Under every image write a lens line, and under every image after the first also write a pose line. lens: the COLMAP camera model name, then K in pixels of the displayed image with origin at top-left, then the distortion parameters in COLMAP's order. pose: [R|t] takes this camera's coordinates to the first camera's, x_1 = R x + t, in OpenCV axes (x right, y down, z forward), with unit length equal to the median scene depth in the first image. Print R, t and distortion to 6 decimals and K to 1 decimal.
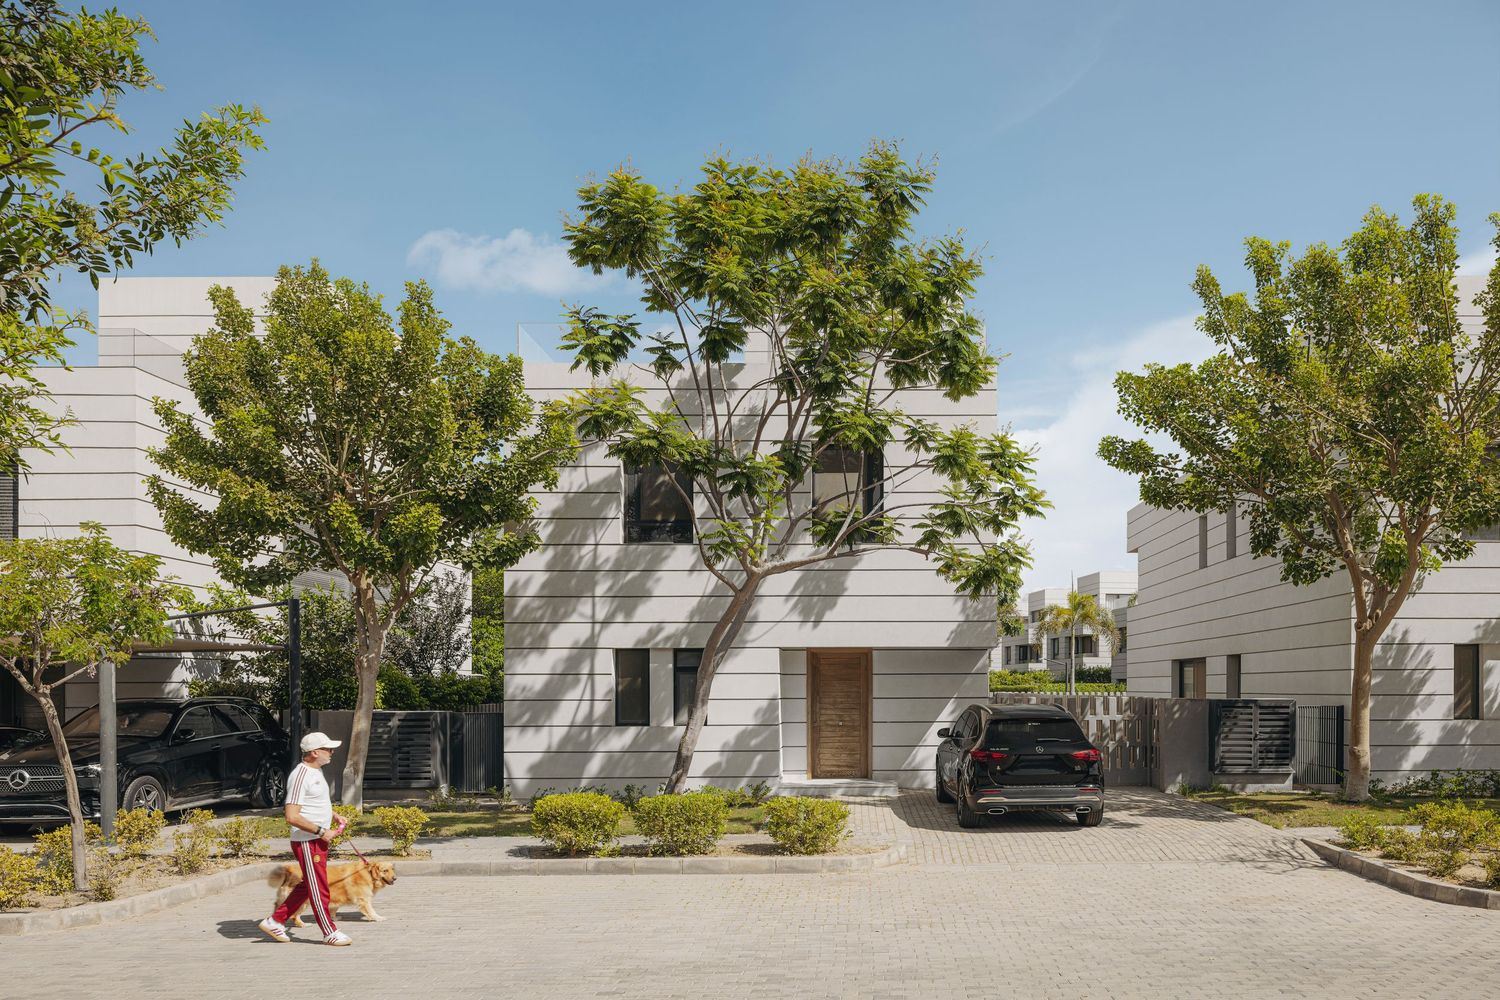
lens RADIAL K [[1213.7, 0, 750.3], [0, 1213.7, 652.9], [0, 0, 1]] dist [-0.010843, -0.008543]
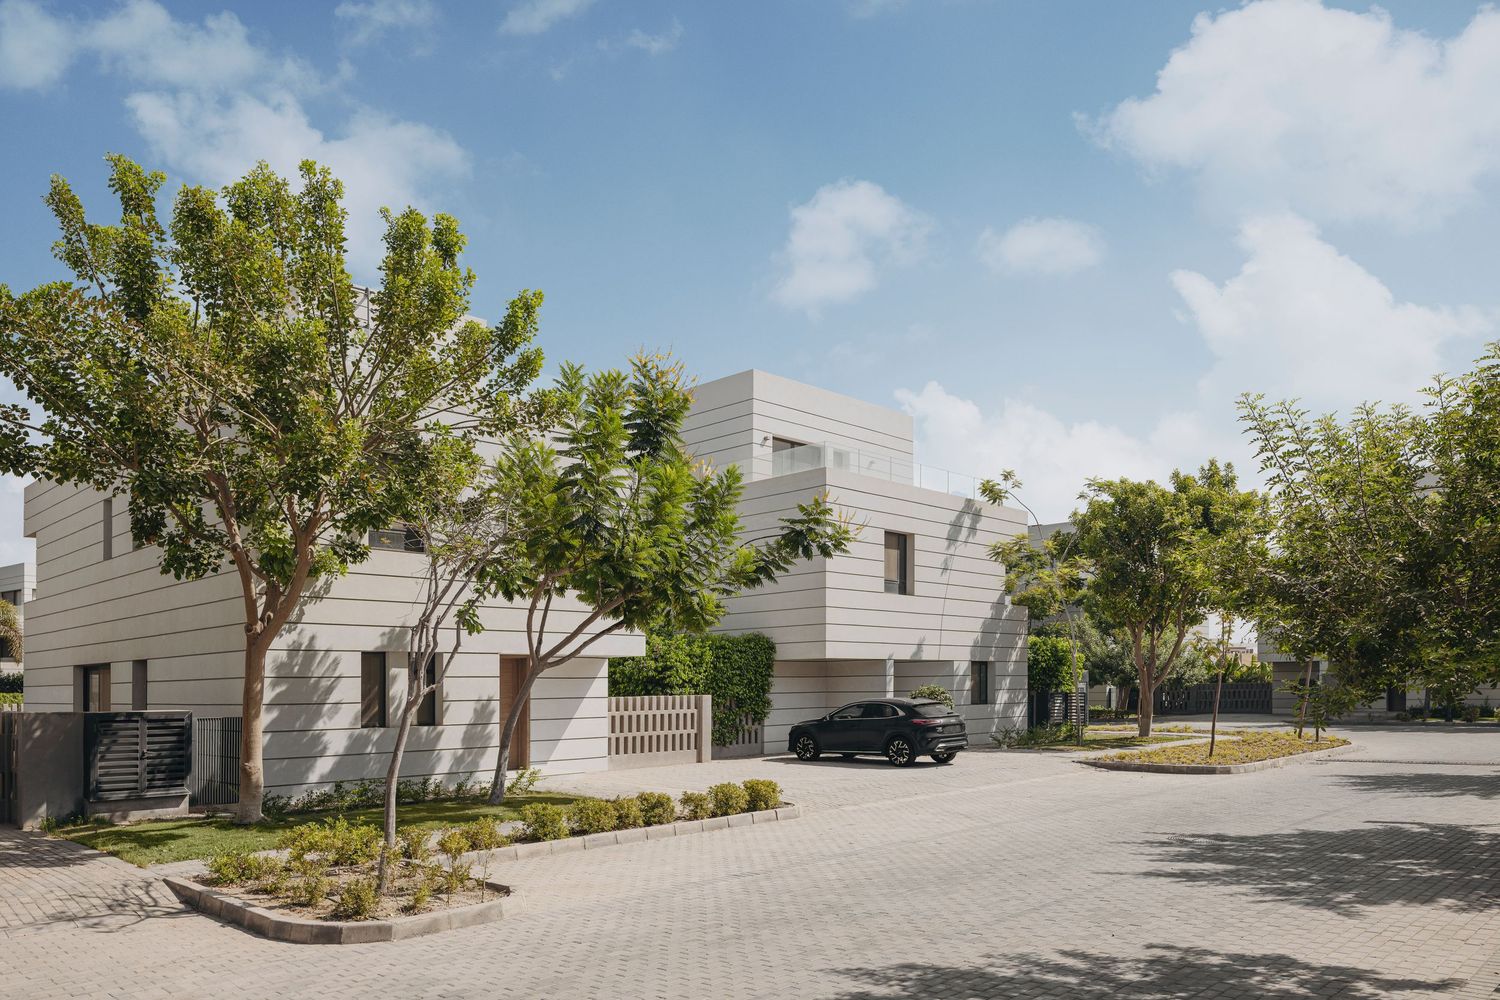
lens RADIAL K [[1046.3, 0, 750.0], [0, 1046.3, 500.0], [0, 0, 1]] dist [-0.003153, -0.001808]
pose [[0.699042, 0.118860, 0.705133, 0.182657], [-0.009401, 0.987531, -0.157141, 0.002048], [-0.715018, 0.103219, 0.691444, 0.159315]]
